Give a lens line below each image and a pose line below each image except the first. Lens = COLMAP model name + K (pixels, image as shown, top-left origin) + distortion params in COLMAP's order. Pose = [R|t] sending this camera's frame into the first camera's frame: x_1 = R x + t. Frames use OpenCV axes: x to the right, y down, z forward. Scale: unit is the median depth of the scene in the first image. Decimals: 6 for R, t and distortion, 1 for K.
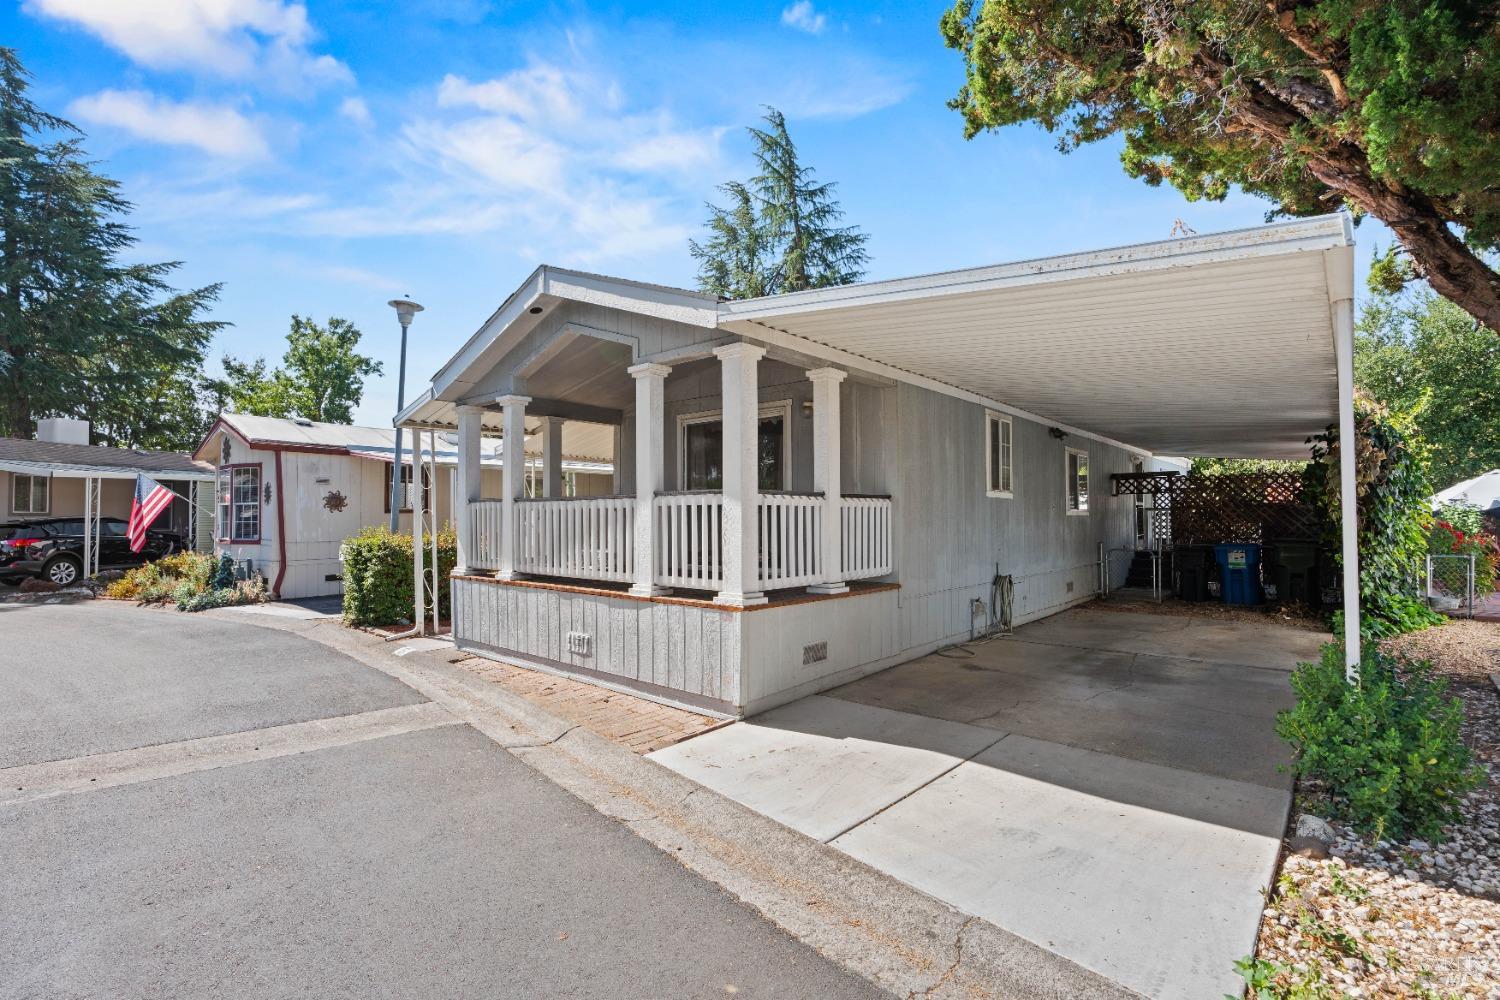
lens RADIAL K [[713.7, 0, 749.2], [0, 713.7, 516.1], [0, 0, 1]] dist [-0.000863, -0.000659]
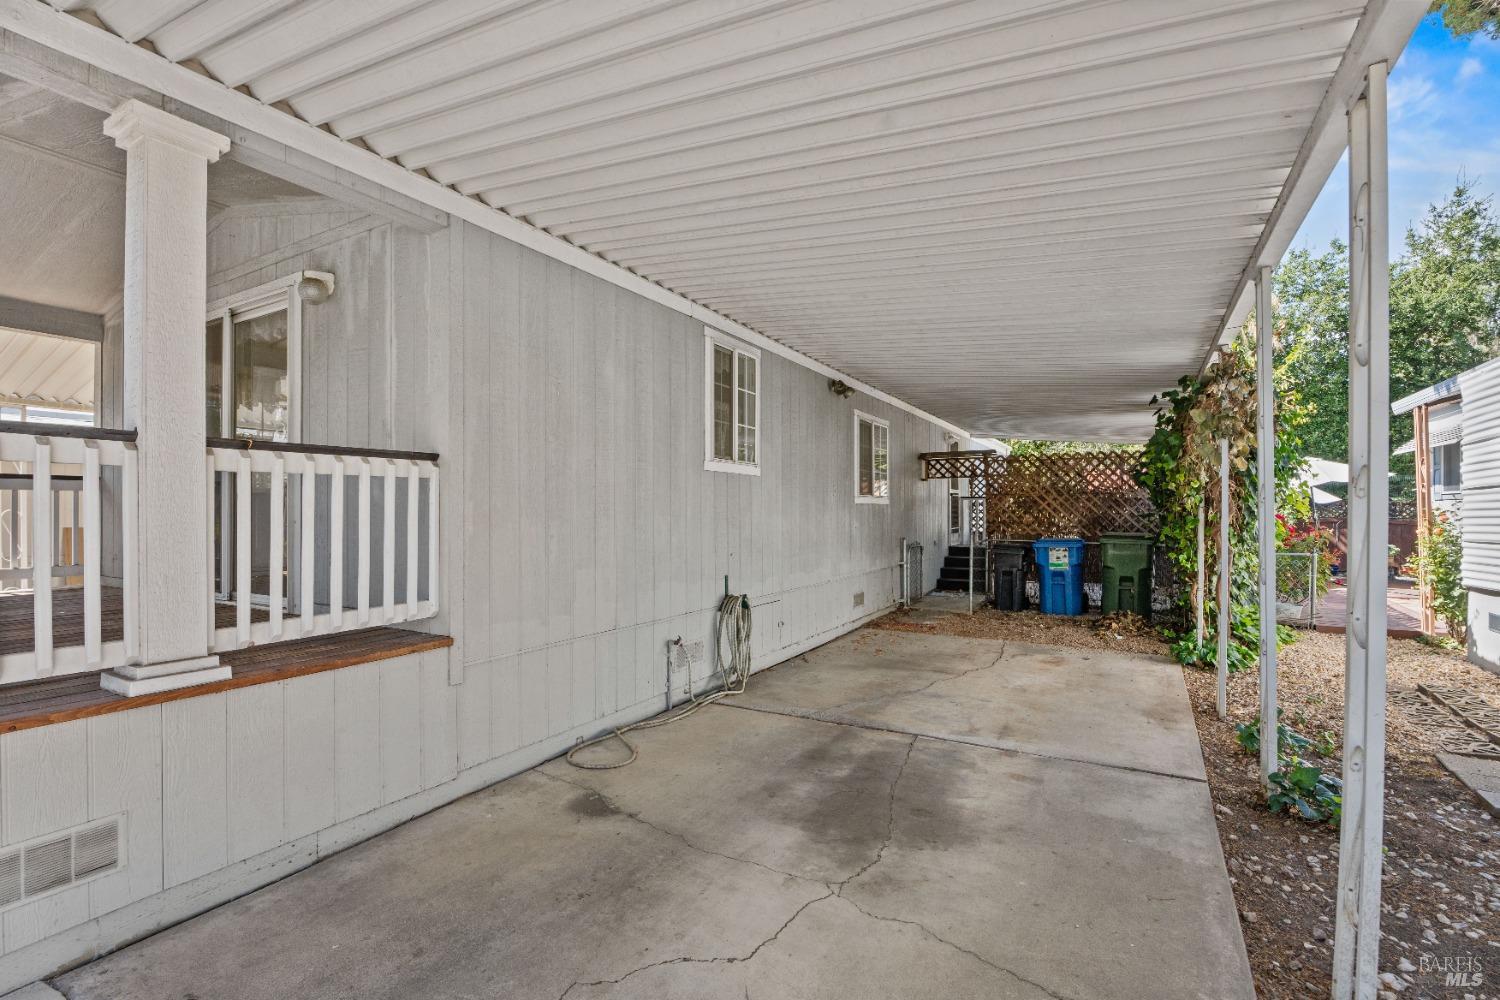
lens RADIAL K [[670.6, 0, 762.8], [0, 670.6, 525.9], [0, 0, 1]] dist [-0.004741, -0.000421]
pose [[0.980473, -0.002479, 0.196638, 0.215296], [-0.002635, 0.999665, 0.025742, 0.005001], [-0.196636, -0.025758, 0.980138, 0.338485]]
